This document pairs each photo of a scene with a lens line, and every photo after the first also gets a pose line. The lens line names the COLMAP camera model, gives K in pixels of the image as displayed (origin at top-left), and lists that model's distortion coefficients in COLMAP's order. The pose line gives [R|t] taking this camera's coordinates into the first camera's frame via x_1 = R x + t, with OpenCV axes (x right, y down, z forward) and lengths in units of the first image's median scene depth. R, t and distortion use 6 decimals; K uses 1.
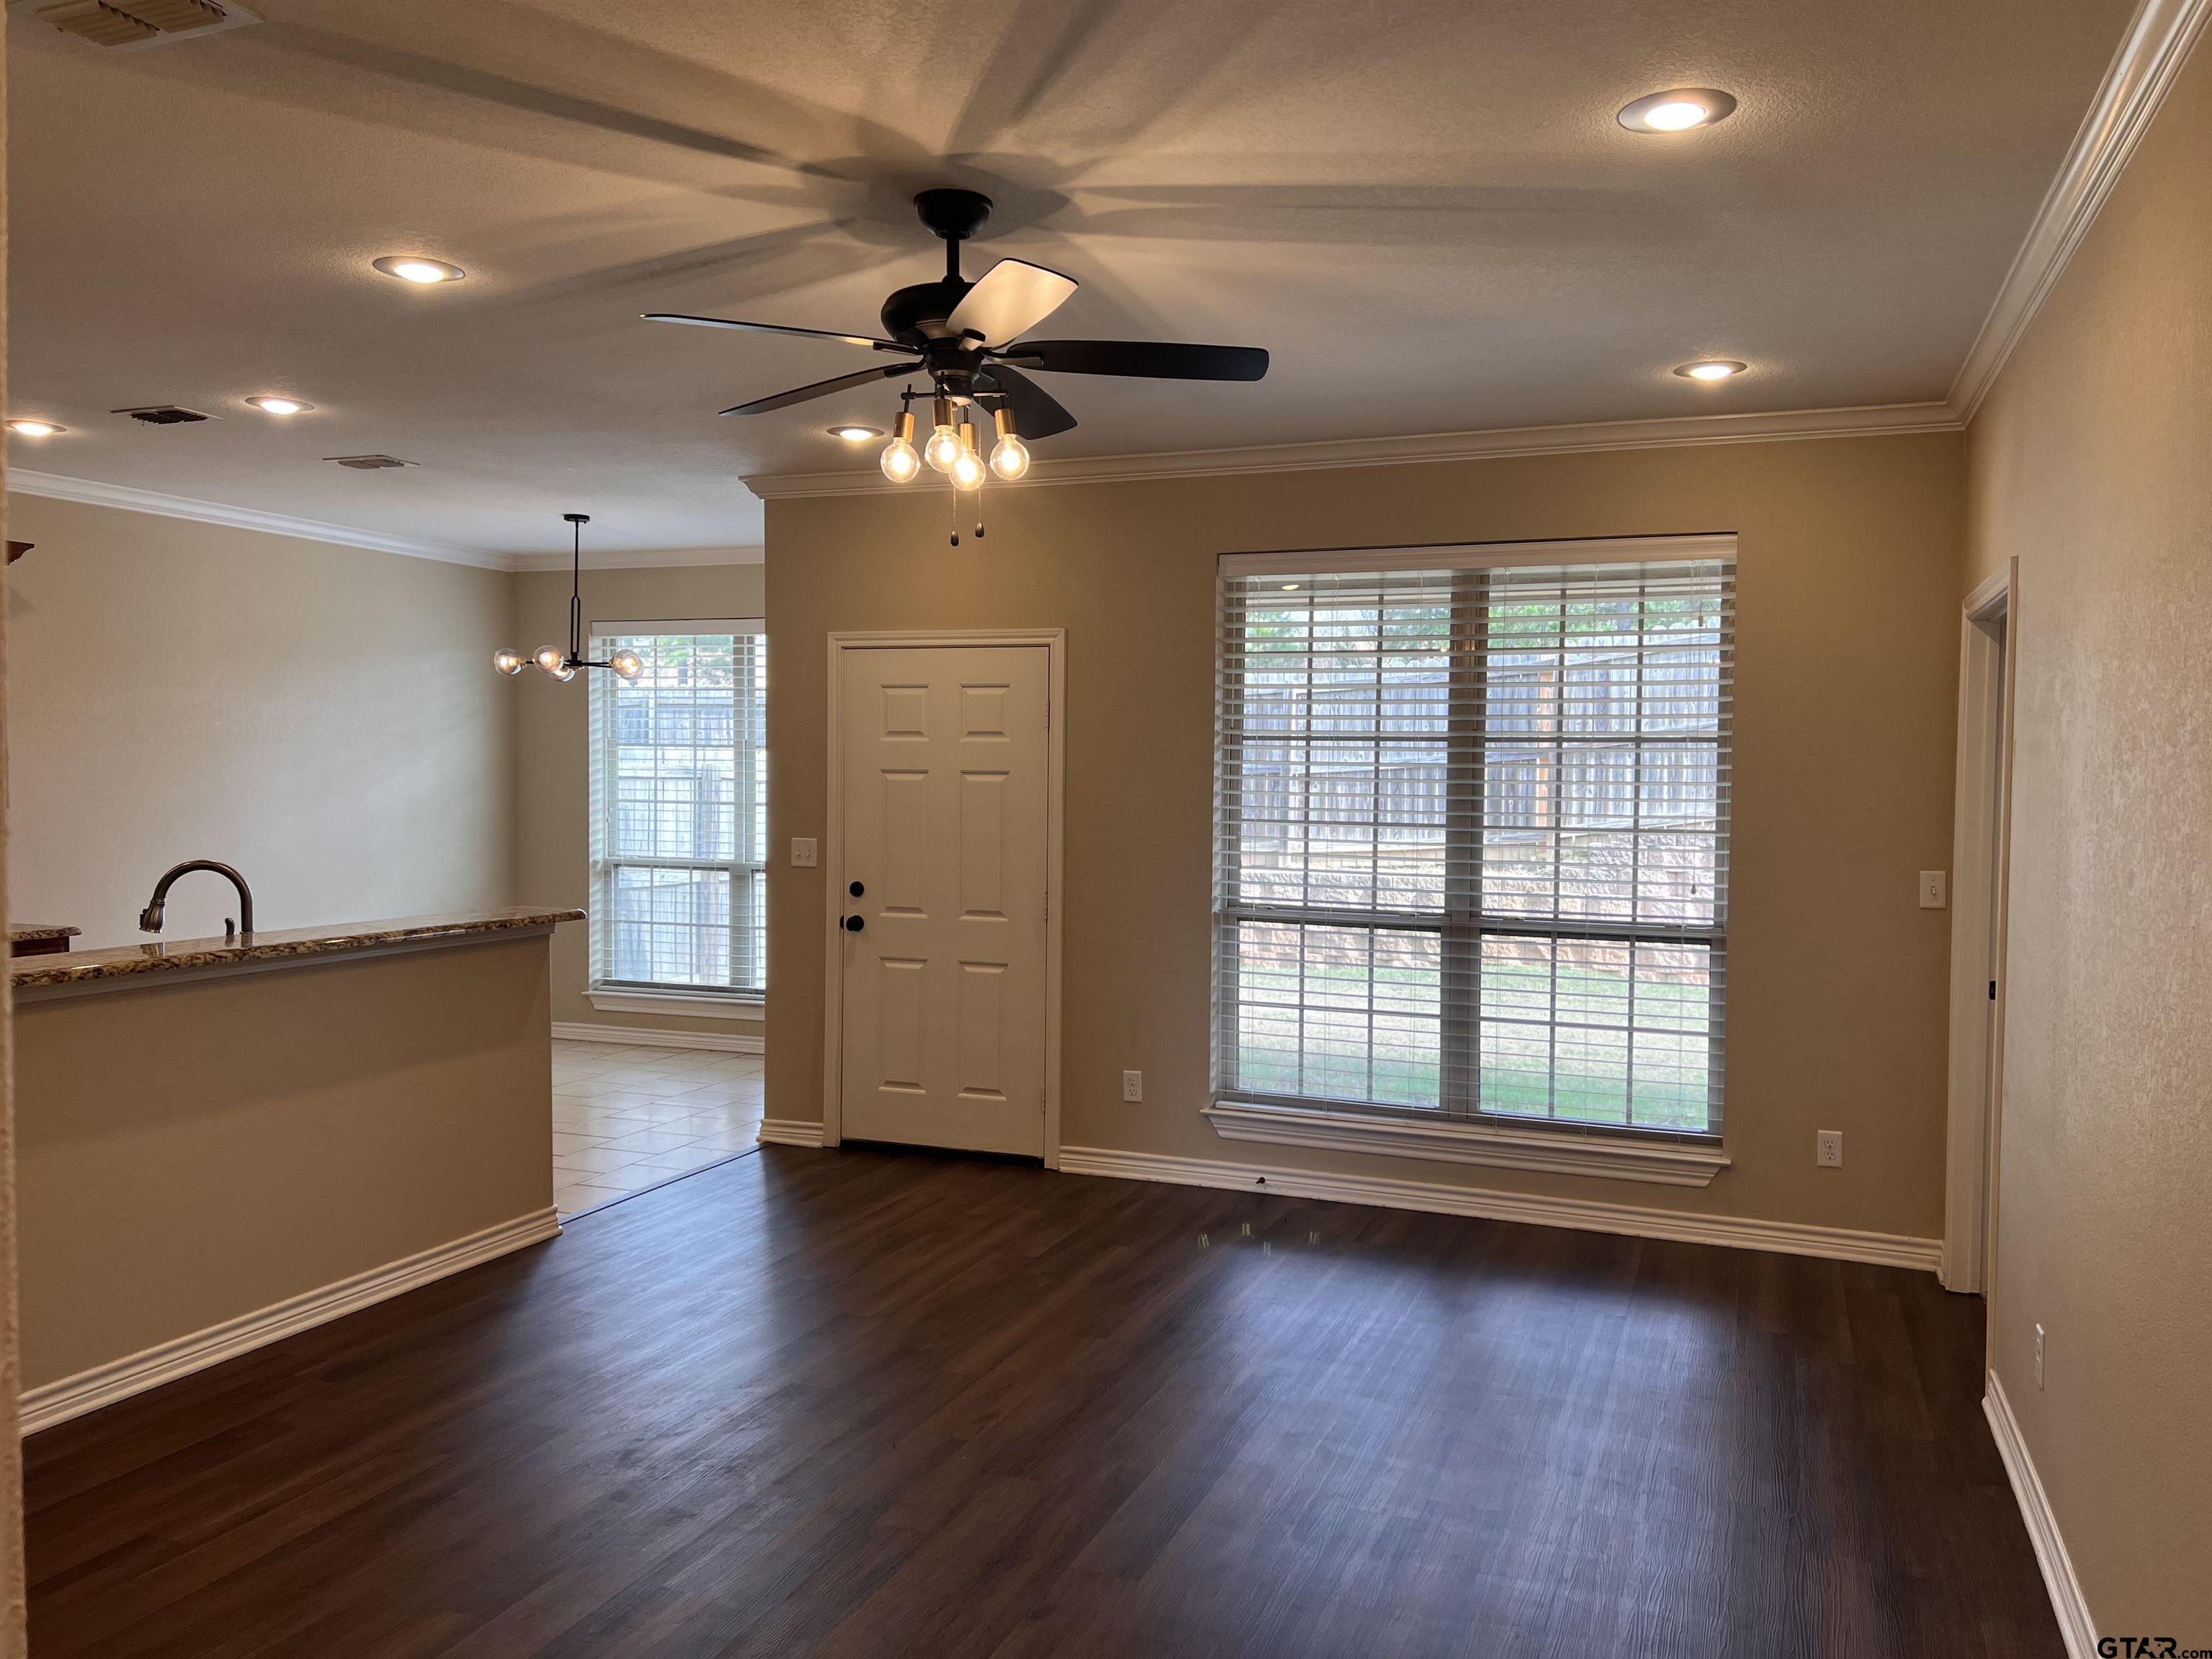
lens RADIAL K [[1656.6, 0, 1117.5], [0, 1656.6, 838.9], [0, 0, 1]] dist [0.060457, -0.069147]
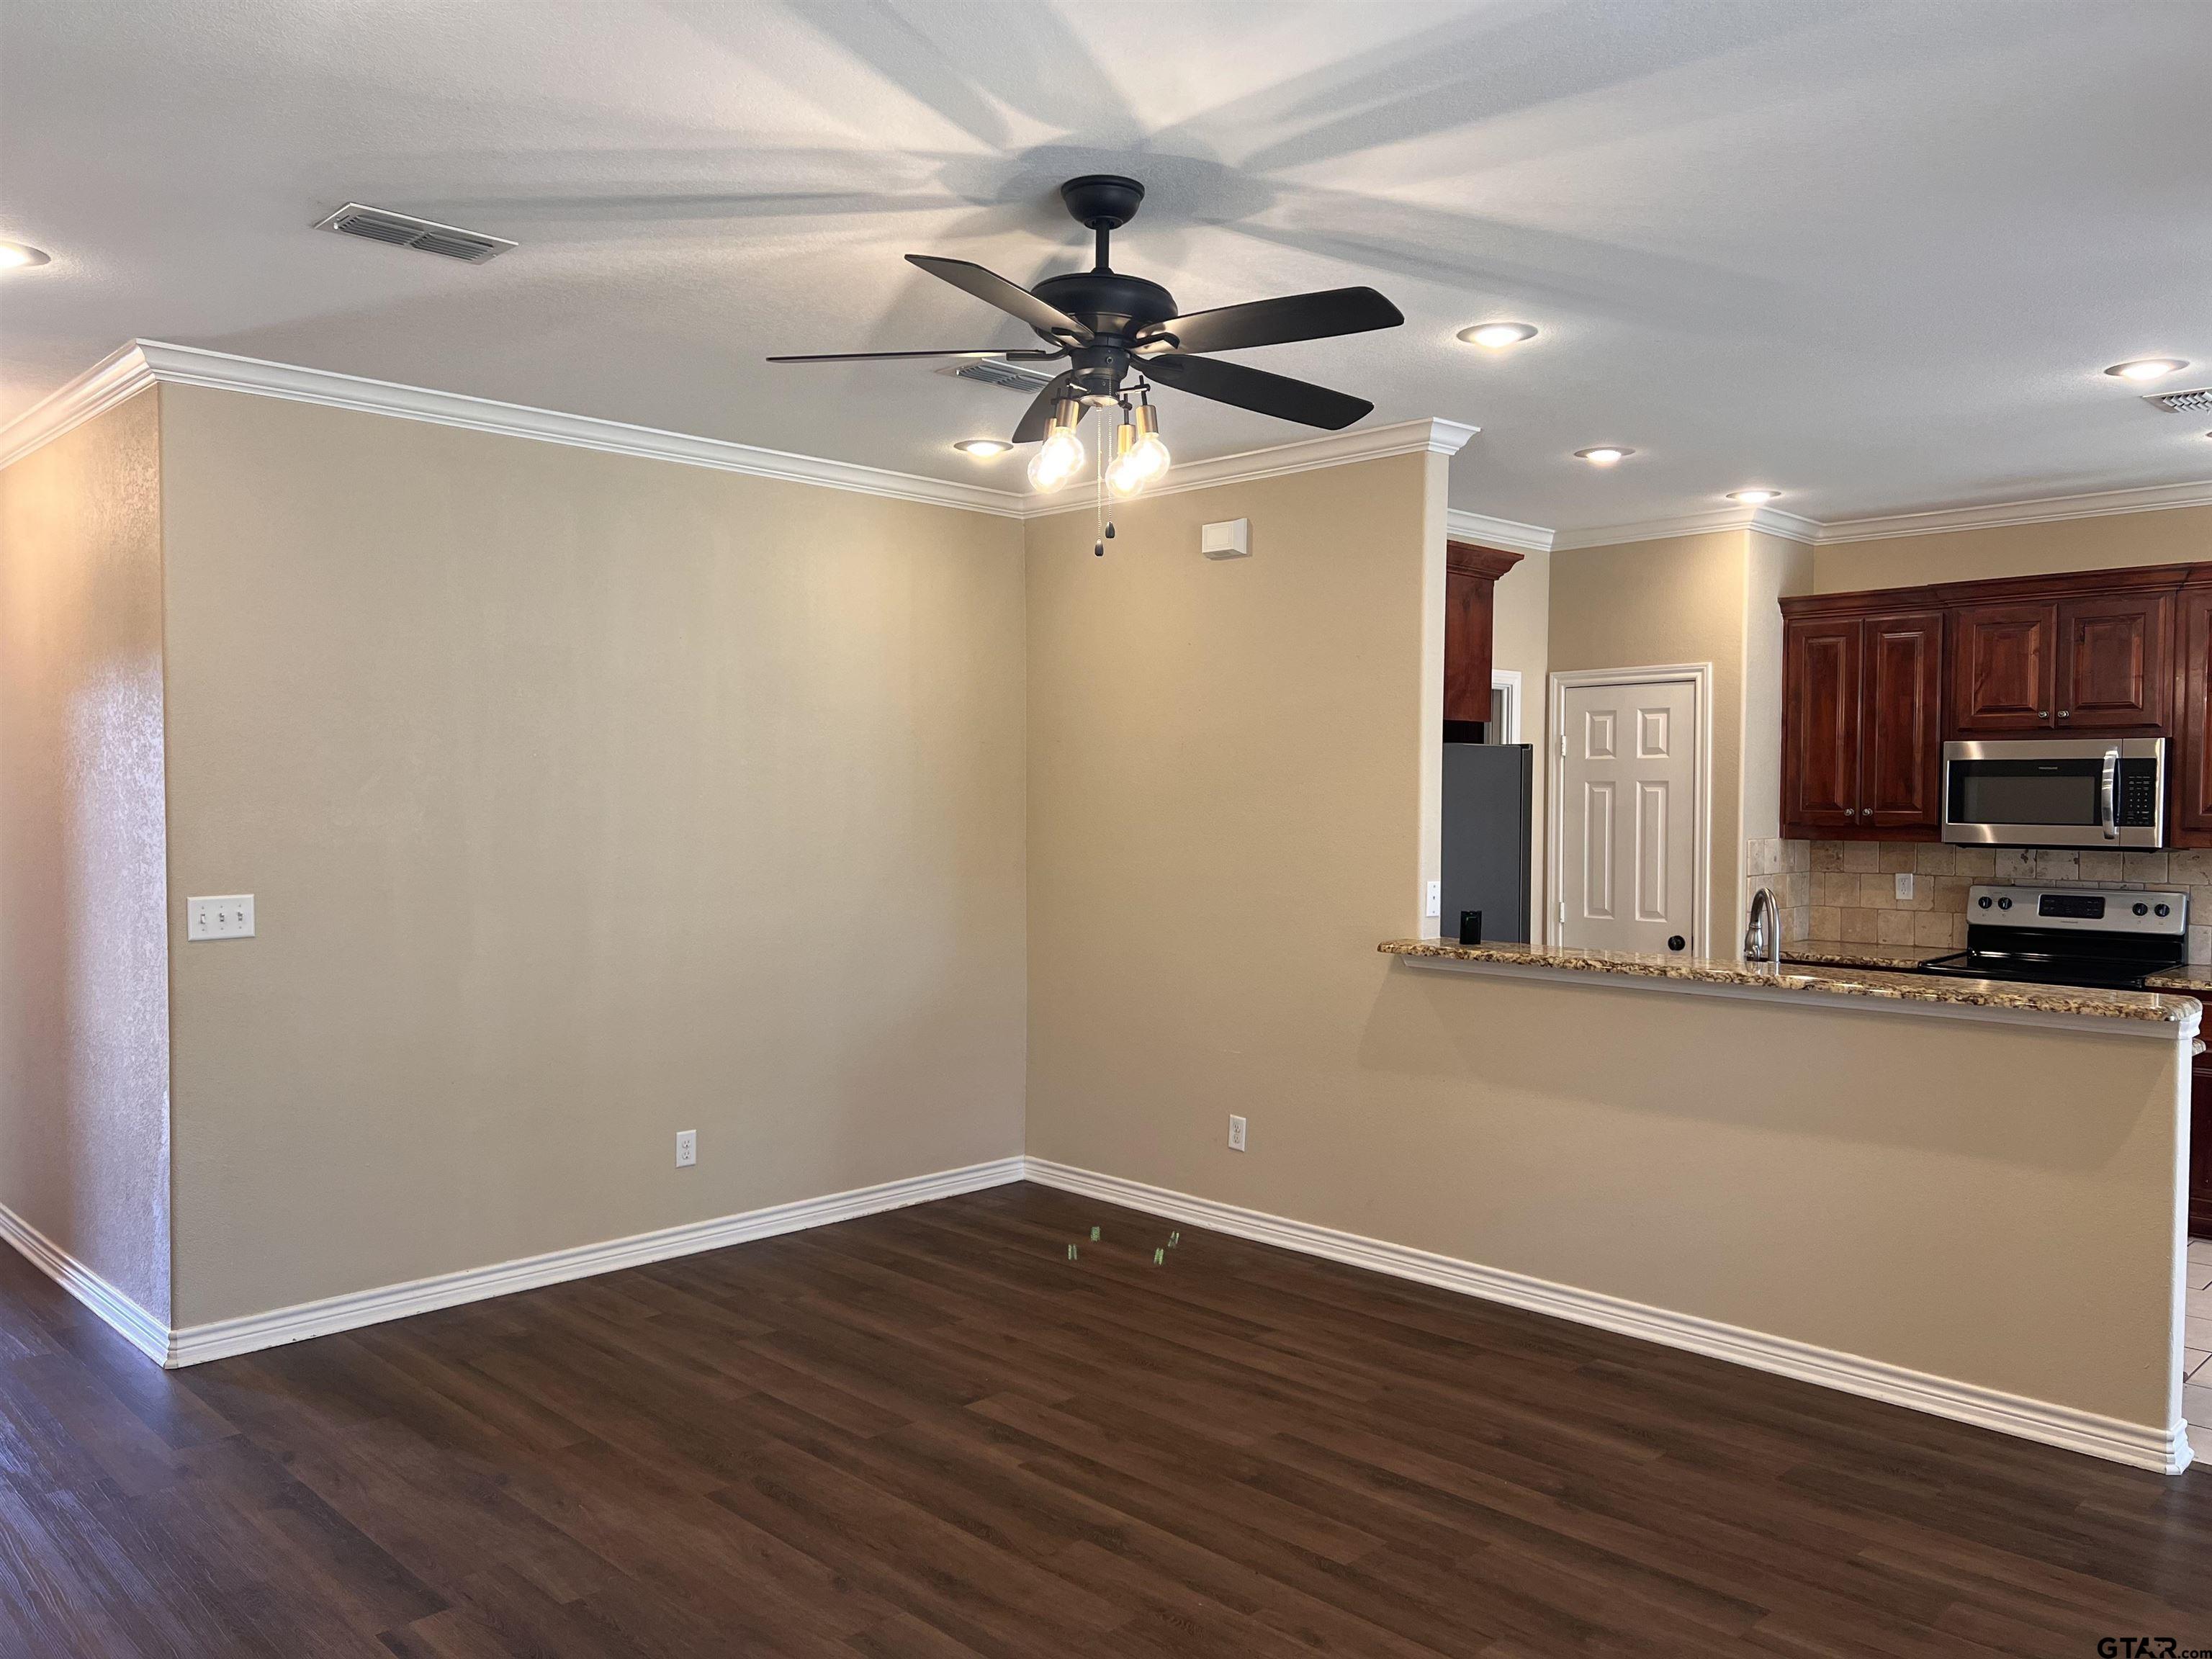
lens RADIAL K [[1656.6, 0, 1113.7], [0, 1656.6, 840.1], [0, 0, 1]] dist [0.060457, -0.069147]
pose [[-0.404912, 0.016315, -0.914210, 0.595616], [-0.045150, 0.998264, 0.037812, -0.040099], [0.913240, 0.056587, -0.403472, 1.094820]]
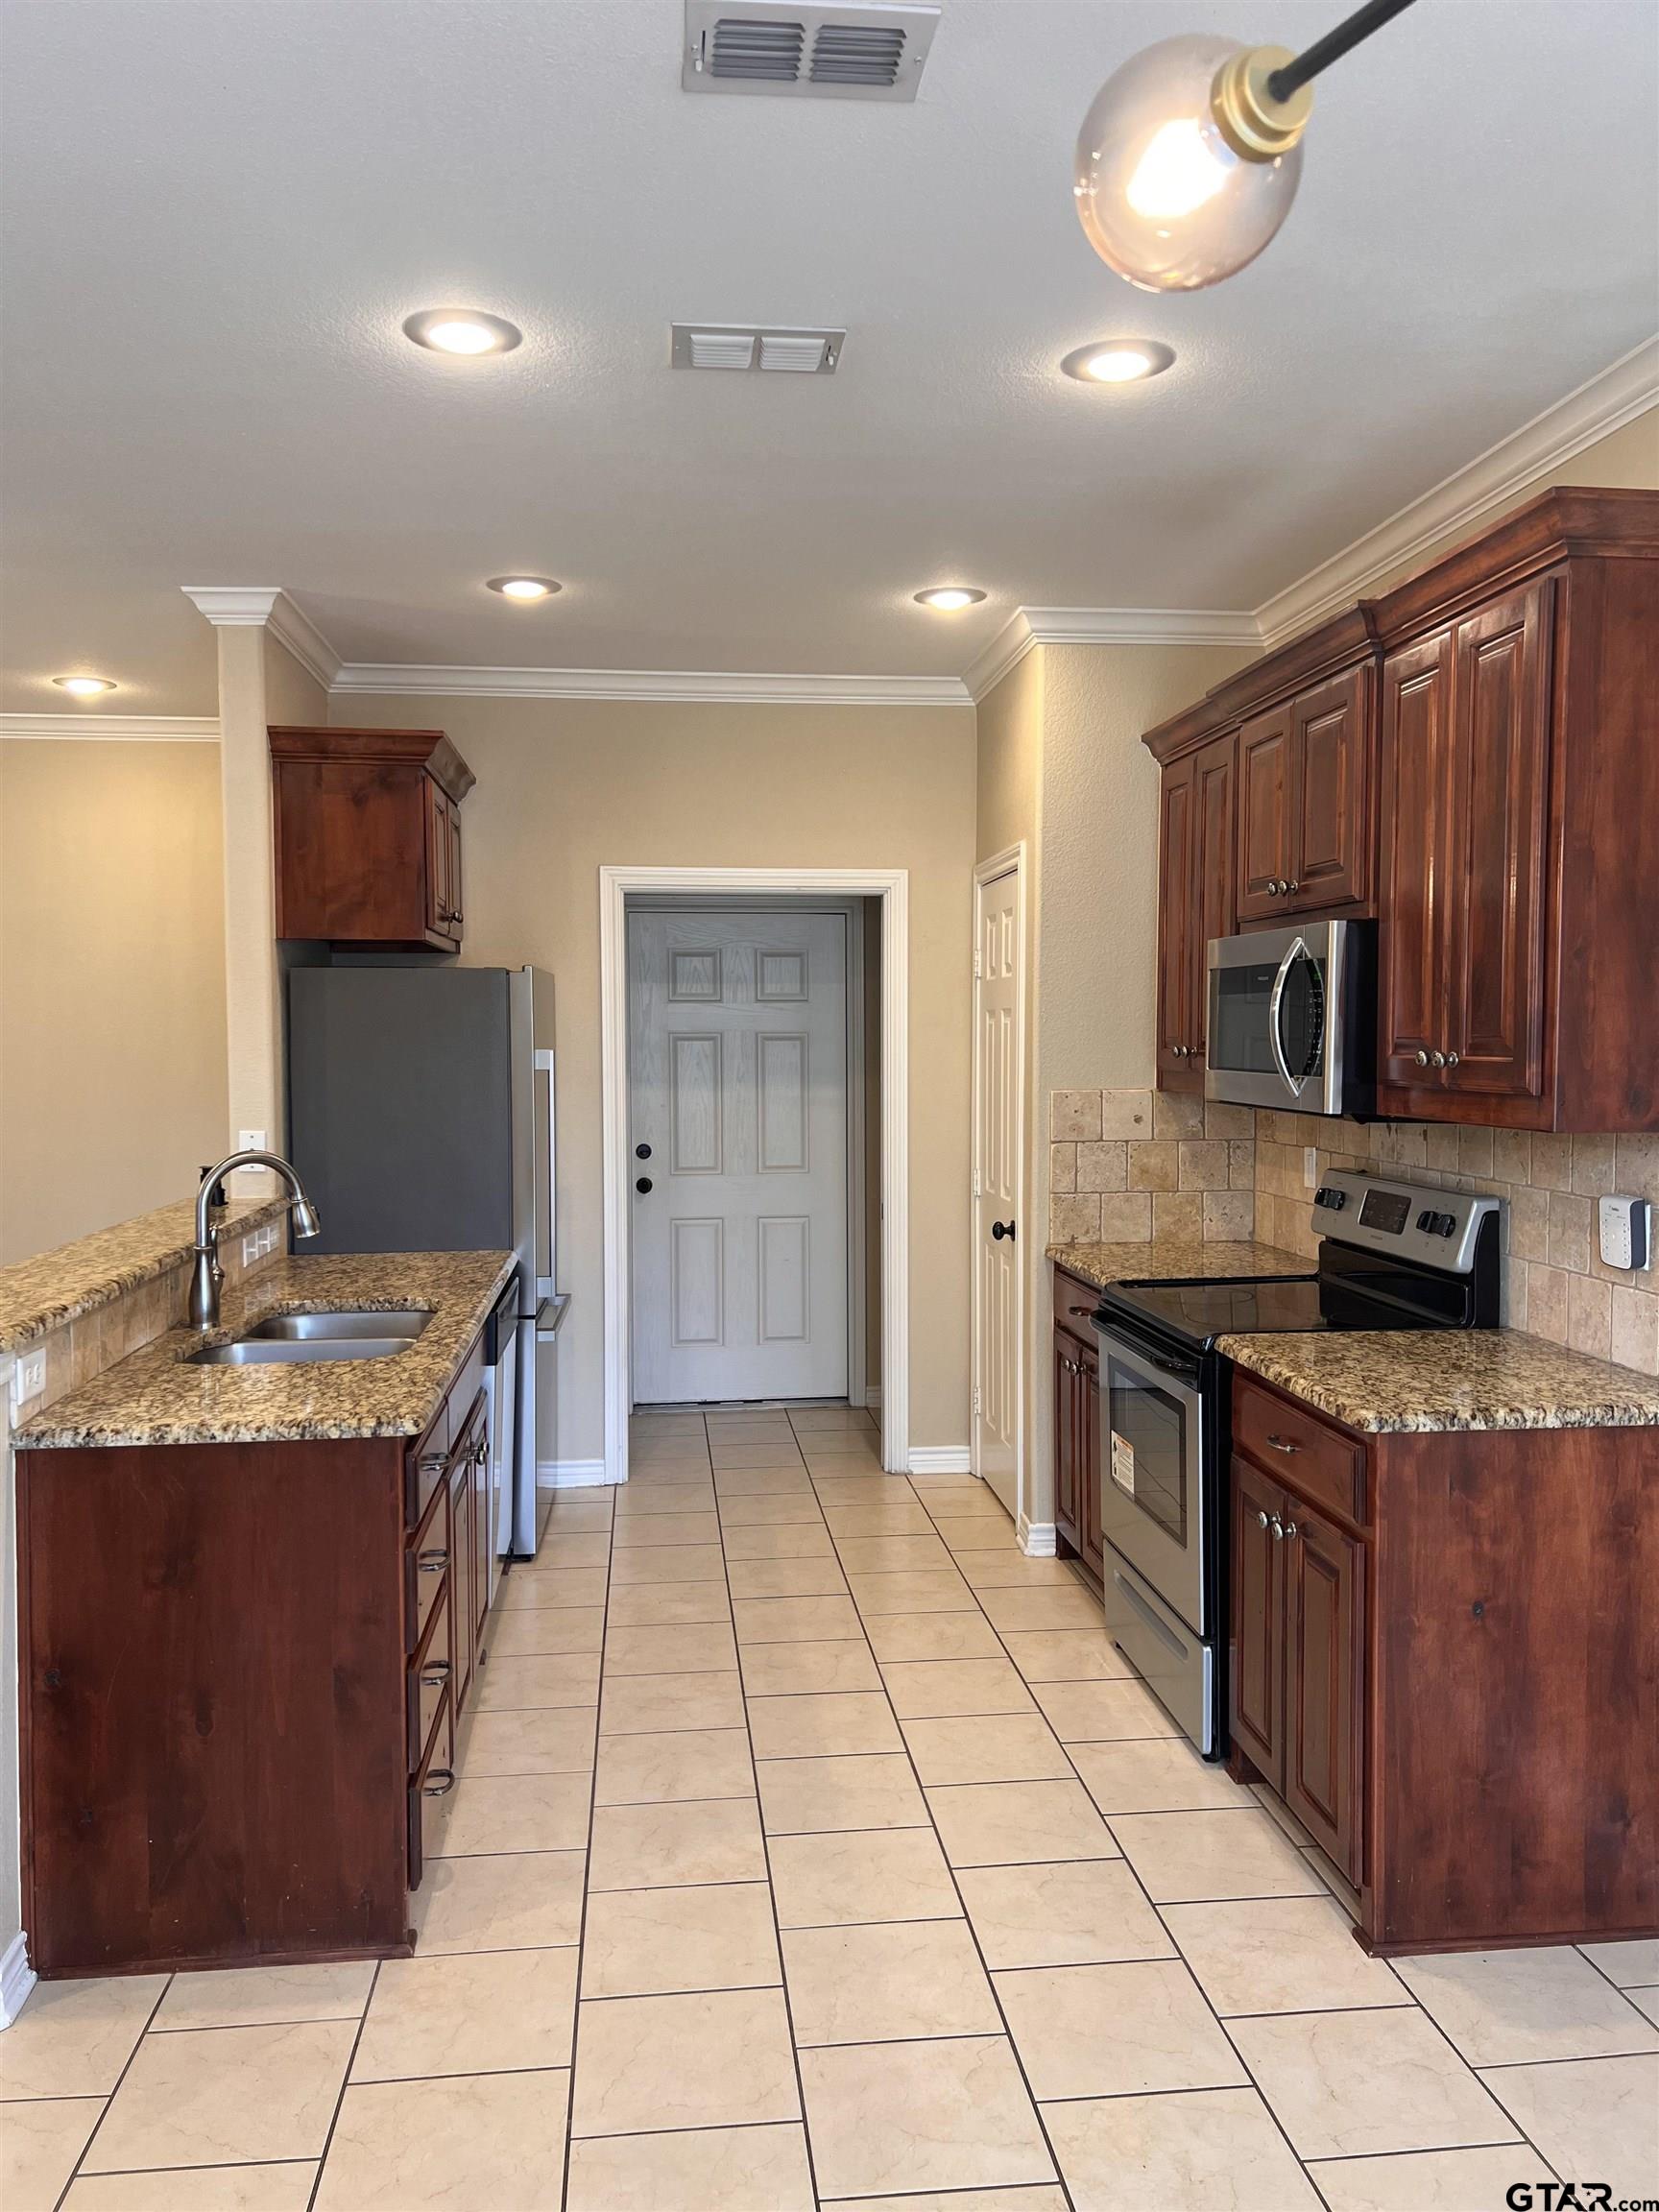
lens RADIAL K [[1656.6, 0, 817.1], [0, 1656.6, 1116.4], [0, 0, 1]] dist [0.060457, -0.069147]
pose [[-0.889522, 0.016402, -0.456597, -0.443258], [-0.024580, 0.996190, 0.083670, -0.078181], [0.456230, 0.085649, -0.885730, 1.905317]]
